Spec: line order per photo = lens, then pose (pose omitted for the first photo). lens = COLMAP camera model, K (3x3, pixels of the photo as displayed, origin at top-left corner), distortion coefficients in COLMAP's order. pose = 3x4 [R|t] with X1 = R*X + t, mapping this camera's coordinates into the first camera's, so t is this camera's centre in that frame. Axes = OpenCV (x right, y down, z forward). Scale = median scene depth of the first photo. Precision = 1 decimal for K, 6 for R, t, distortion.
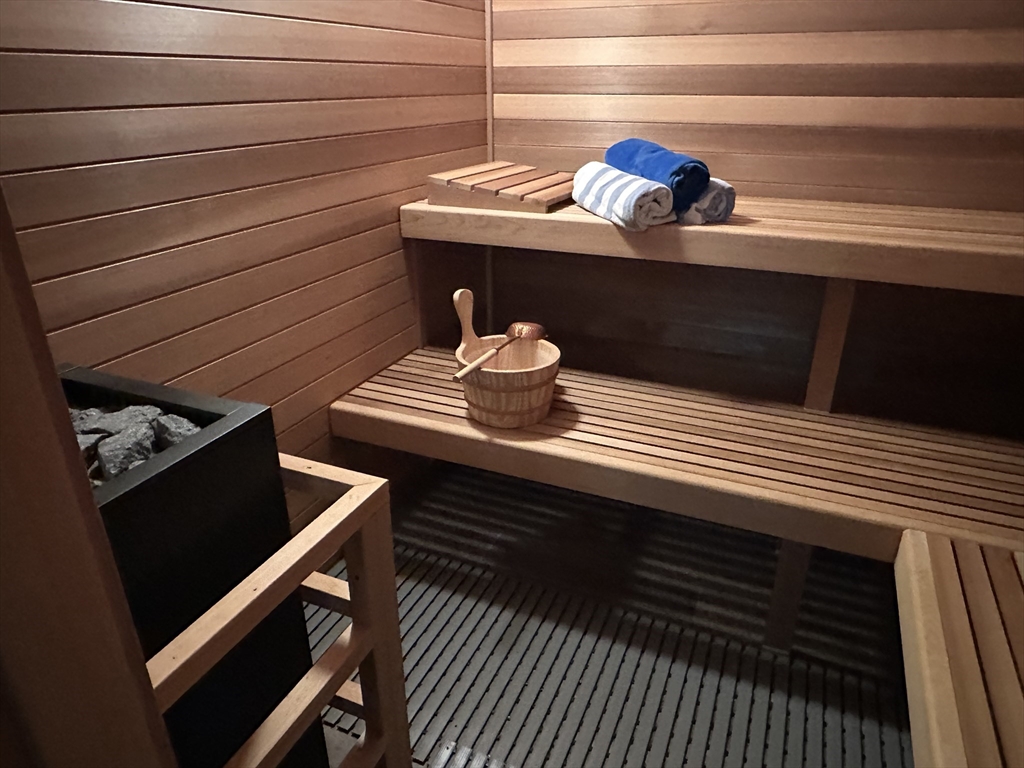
lens RADIAL K [[687.9, 0, 512.0], [0, 687.9, 384.0], [0, 0, 1]] dist [-0.001569, -0.001030]
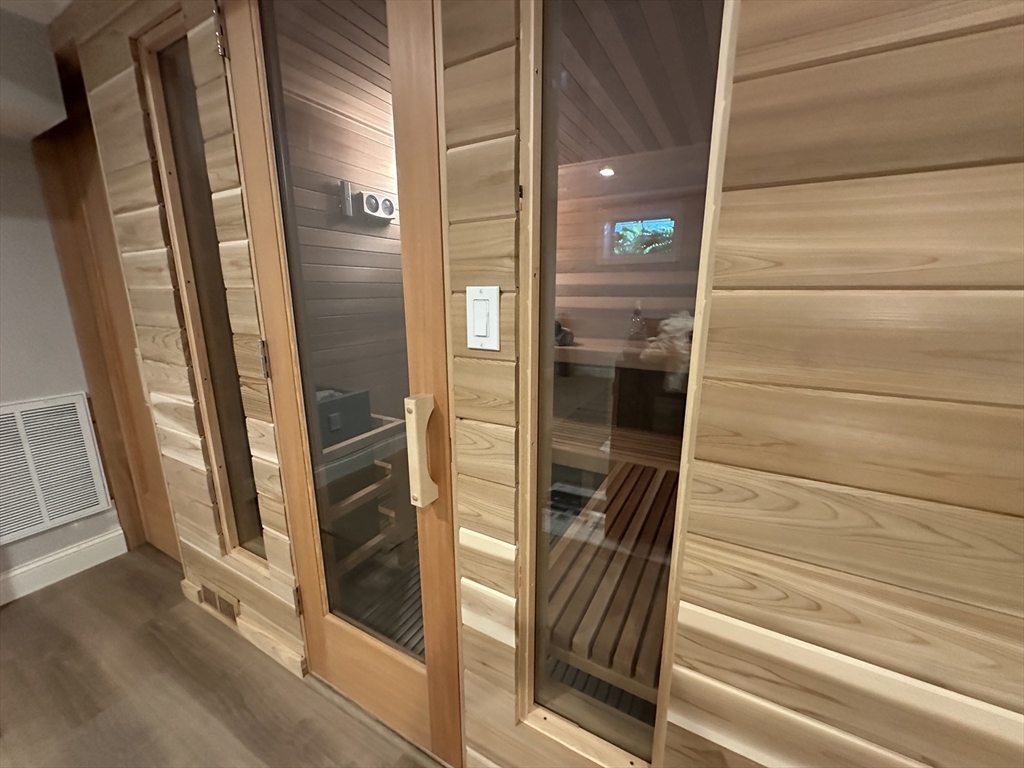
lens RADIAL K [[404.0, 0, 512.0], [0, 404.0, 384.0], [0, 0, 1]] dist [-0.044622, 0.000008]
pose [[0.995354, 0.017494, -0.094684, 0.229152], [-0.035747, 0.980214, -0.194686, 0.169171], [0.089405, 0.197166, 0.976285, -0.345206]]
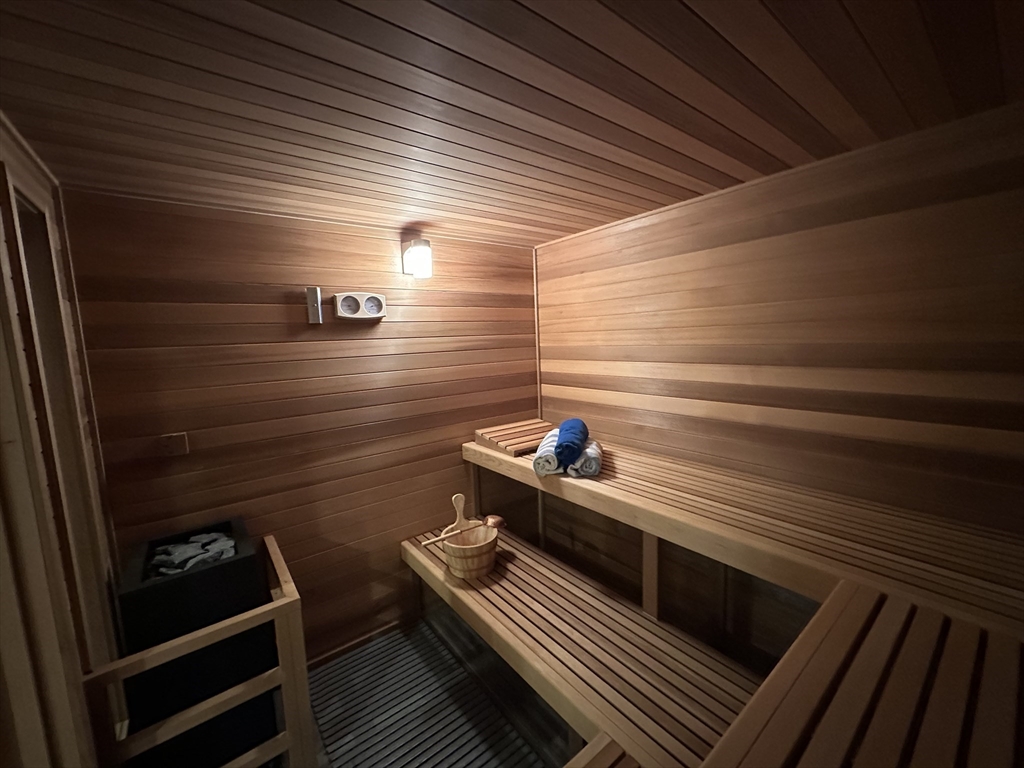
lens RADIAL K [[407.1, 0, 512.0], [0, 407.1, 384.0], [0, 0, 1]] dist [0.000506, 0.000058]
pose [[0.879321, 0.020040, -0.475807, 0.564862], [-0.156577, 0.955735, -0.249109, -0.162905], [0.449753, 0.293547, 0.843536, 0.007941]]
